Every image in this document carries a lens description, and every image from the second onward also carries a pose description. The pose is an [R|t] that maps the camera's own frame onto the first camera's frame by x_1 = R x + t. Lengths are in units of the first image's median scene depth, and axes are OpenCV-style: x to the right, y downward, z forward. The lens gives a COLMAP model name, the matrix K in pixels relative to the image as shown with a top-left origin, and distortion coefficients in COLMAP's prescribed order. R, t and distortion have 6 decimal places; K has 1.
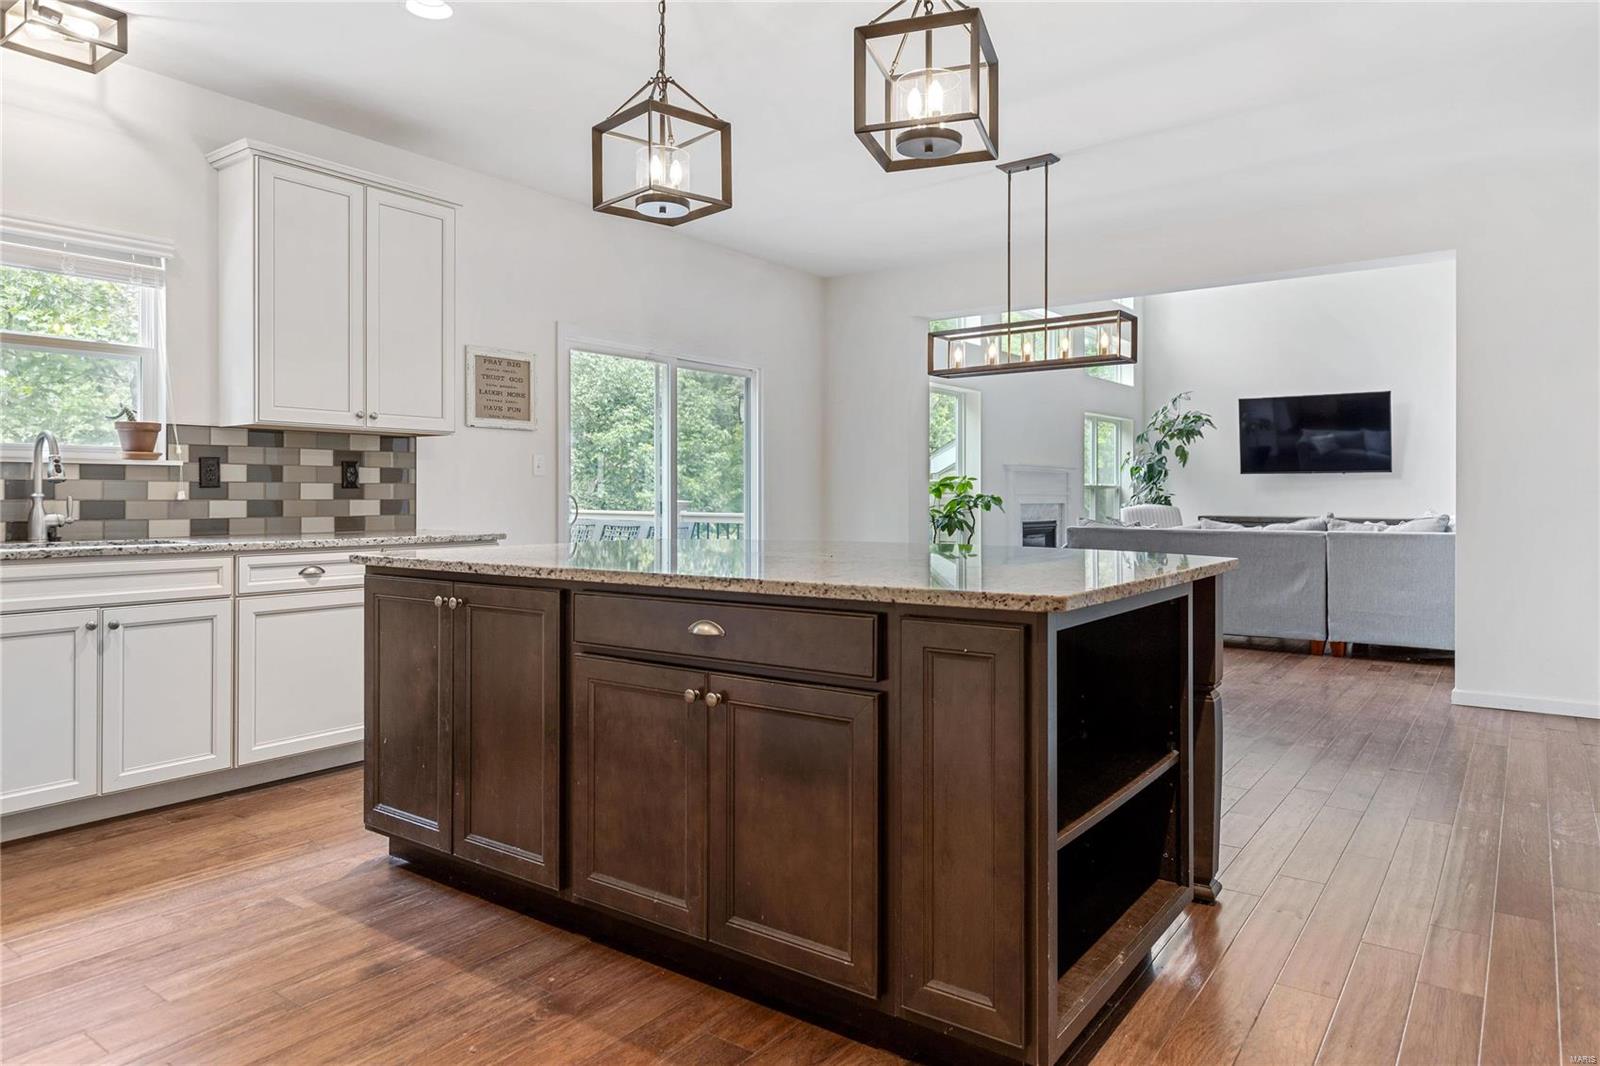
lens RADIAL K [[1004.8, 0, 830.8], [0, 1004.8, 498.1], [0, 0, 1]] dist [-0.005226, -0.002054]
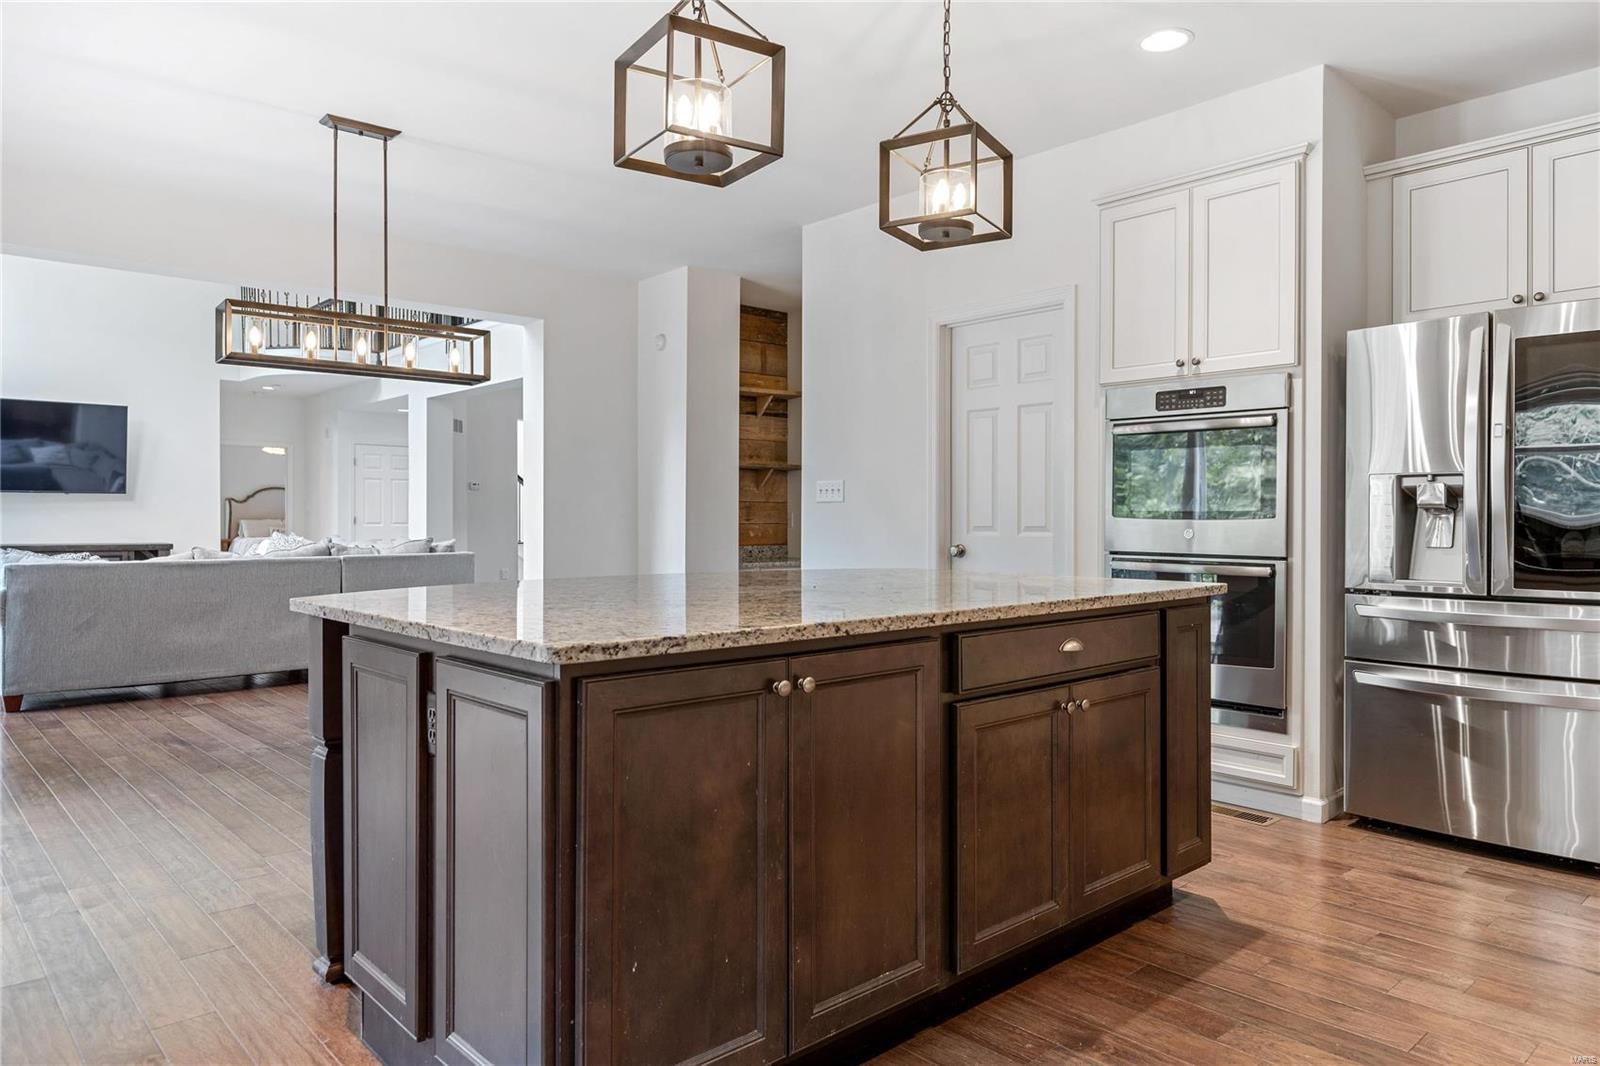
lens RADIAL K [[1020.6, 0, 807.9], [0, 1020.6, 528.1], [0, 0, 1]] dist [0.004099, -0.005397]
pose [[0.213579, -0.007762, 0.976895, -0.919115], [-0.000472, 0.999967, 0.008049, -0.007855], [-0.976926, -0.002180, 0.213568, 0.734987]]
